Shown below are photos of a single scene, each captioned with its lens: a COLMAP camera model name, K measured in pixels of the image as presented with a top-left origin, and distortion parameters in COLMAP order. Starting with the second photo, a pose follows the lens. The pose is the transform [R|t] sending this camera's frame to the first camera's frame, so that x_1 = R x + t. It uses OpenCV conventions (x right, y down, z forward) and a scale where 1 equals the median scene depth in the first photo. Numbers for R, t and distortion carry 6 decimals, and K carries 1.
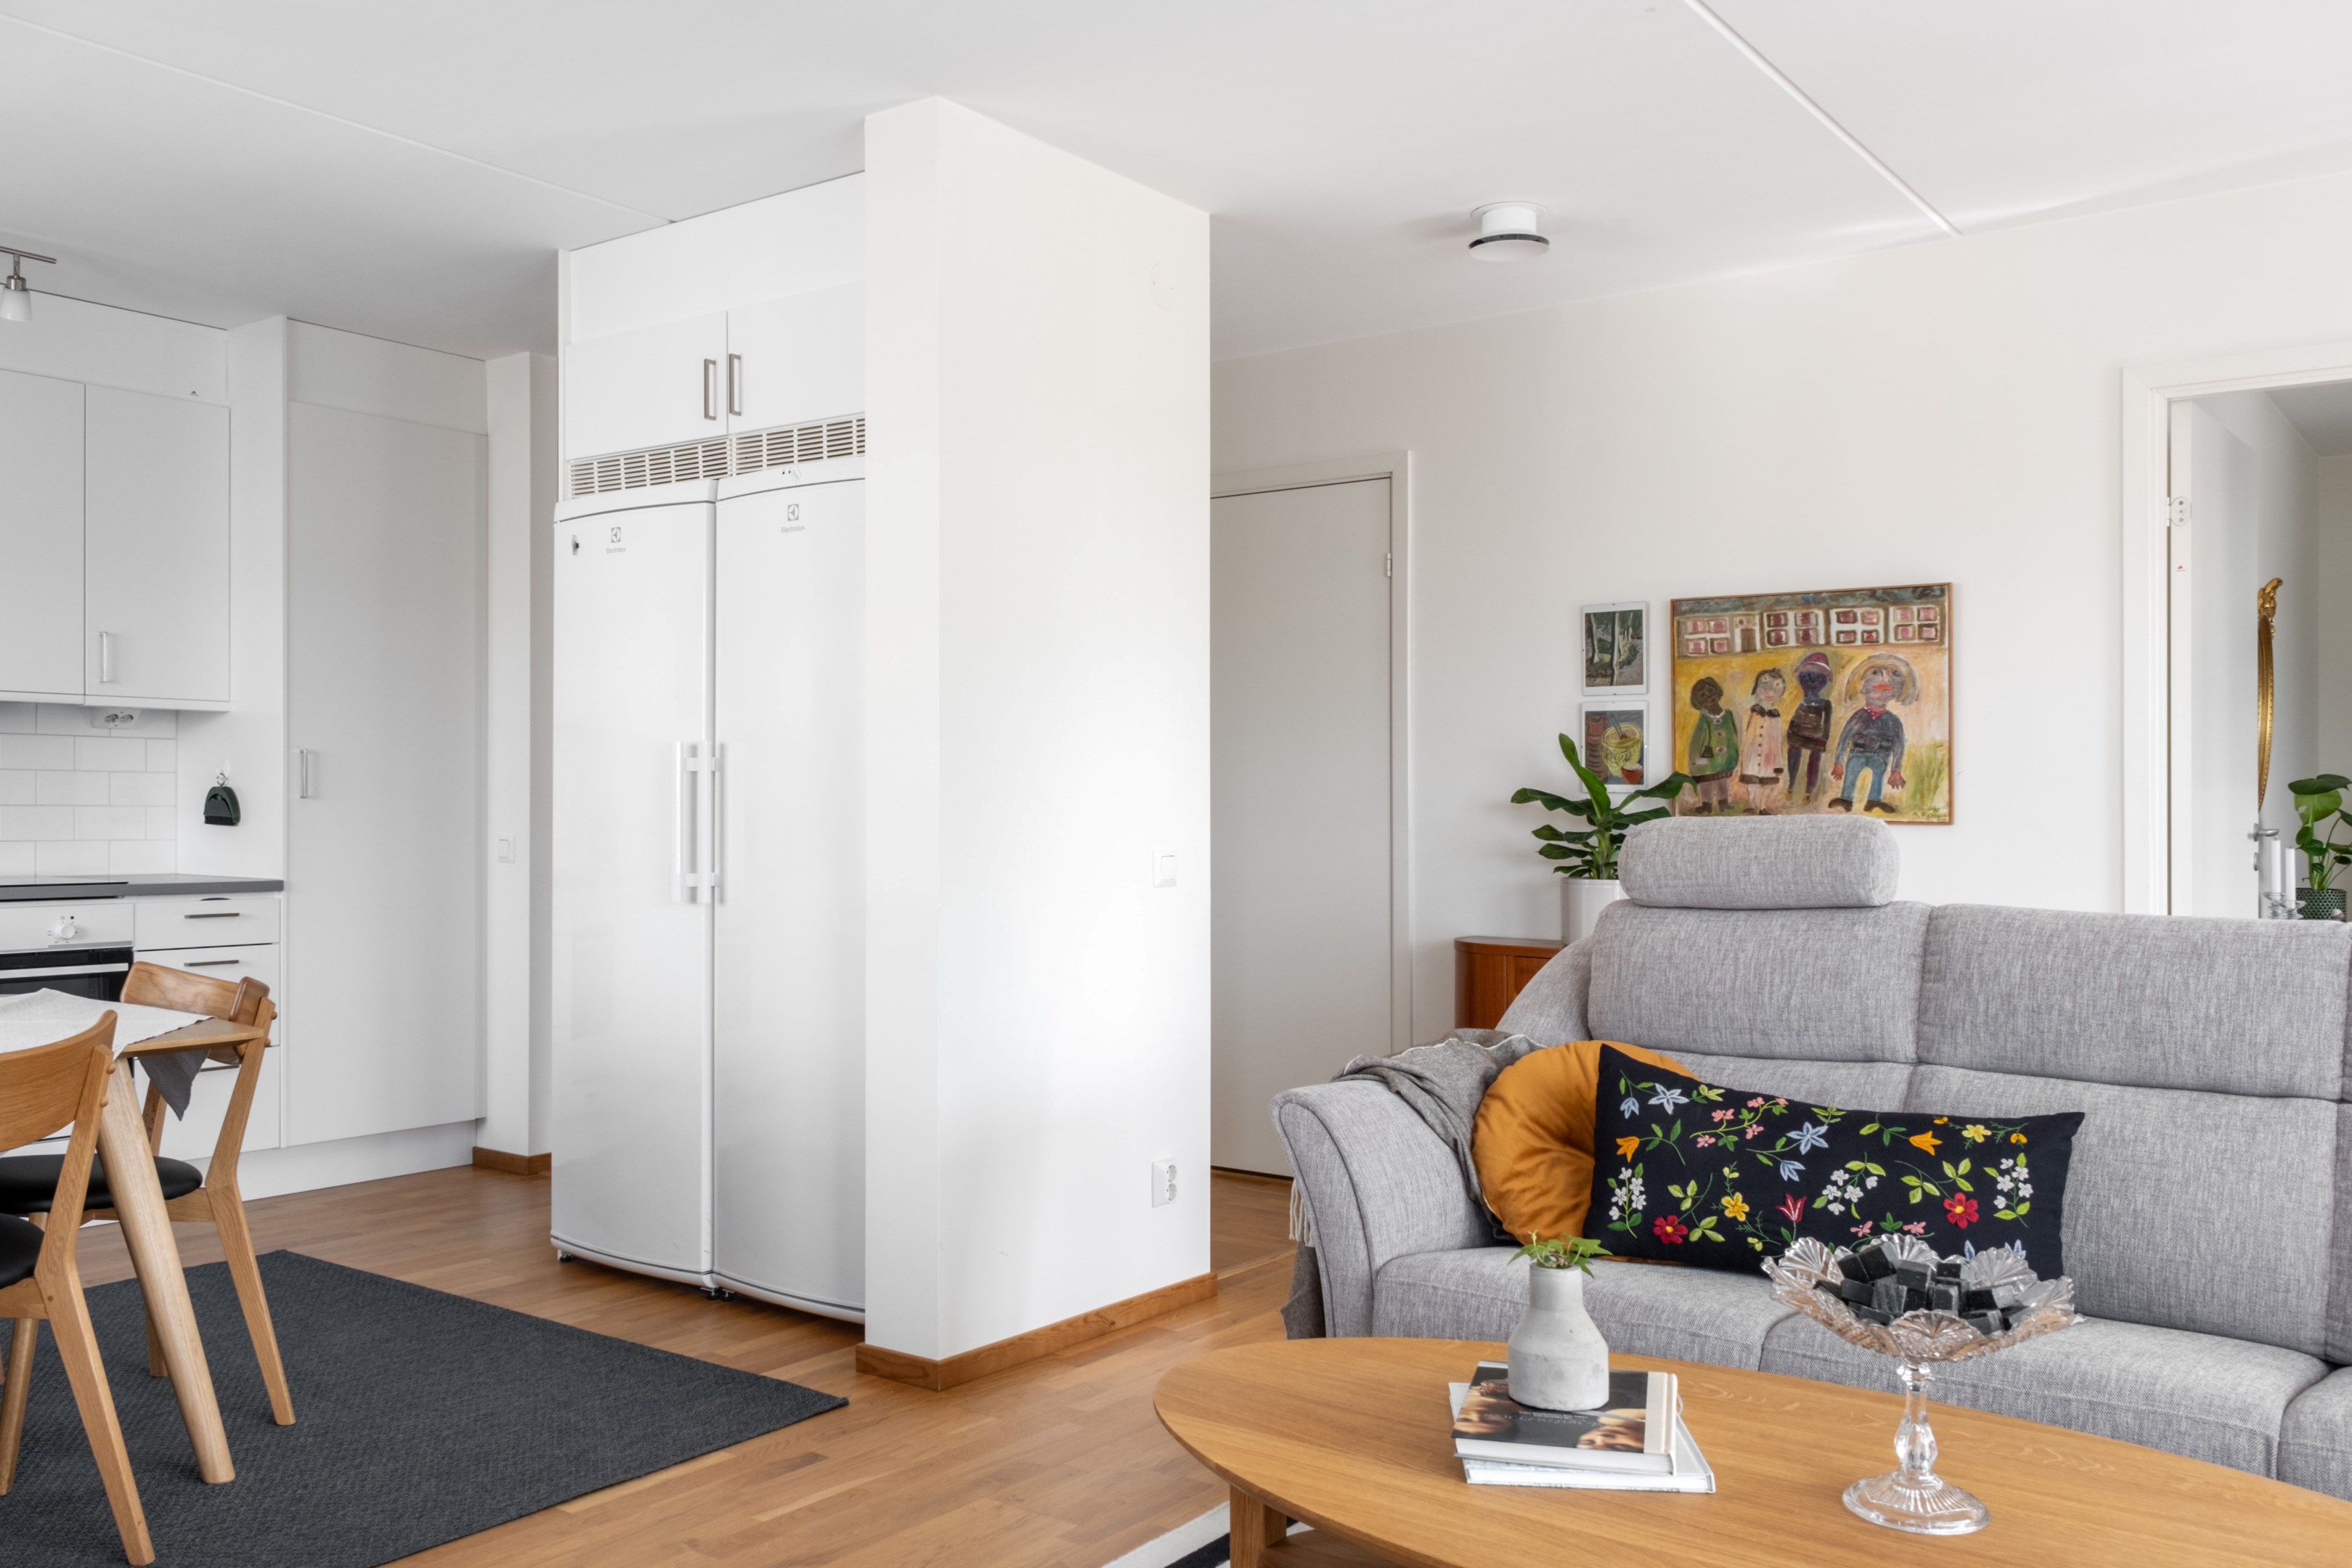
lens RADIAL K [[1913.1, 0, 1174.7], [0, 1913.1, 787.7], [0, 0, 1]] dist [0.030166, 0.001359]
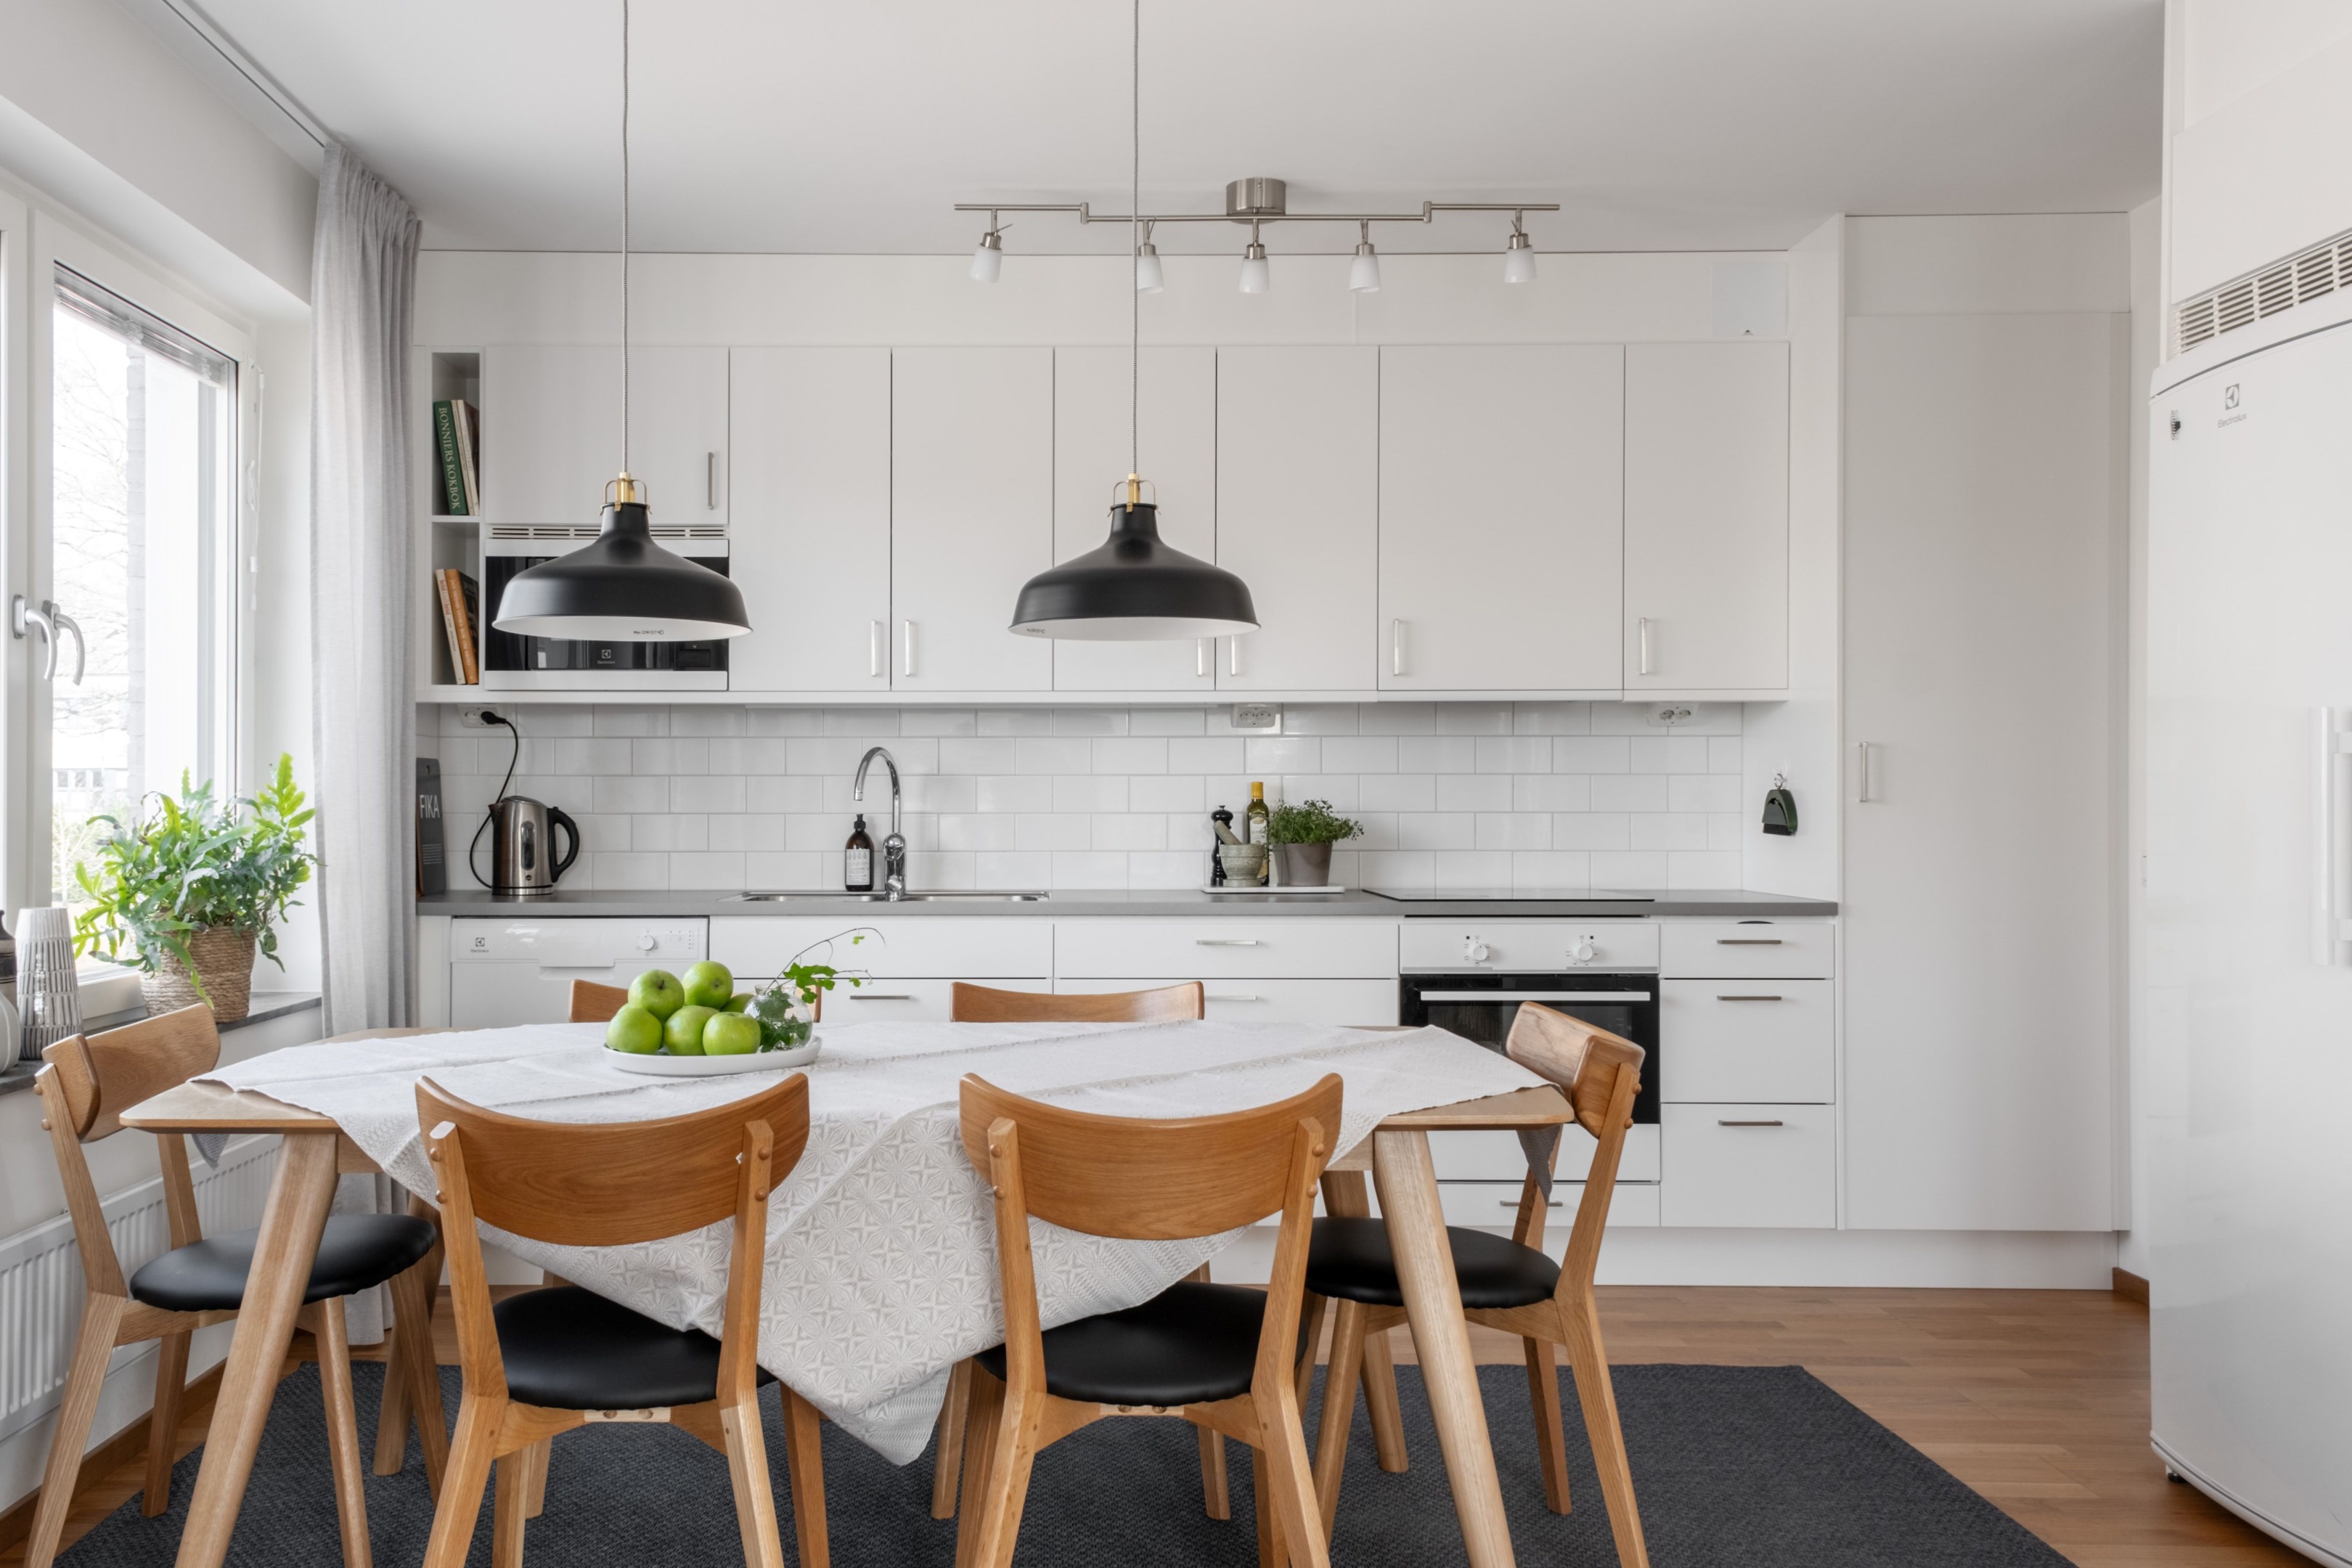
lens RADIAL K [[1848.7, 0, 1176.4], [0, 1848.7, 804.2], [0, 0, 1]] dist [0.024160, 0.004315]
pose [[0.578395, -0.006946, -0.815727, 0.019038], [0.012129, 0.999926, 0.000085, 0.002832], [0.815666, -0.009943, 0.578437, 0.335775]]
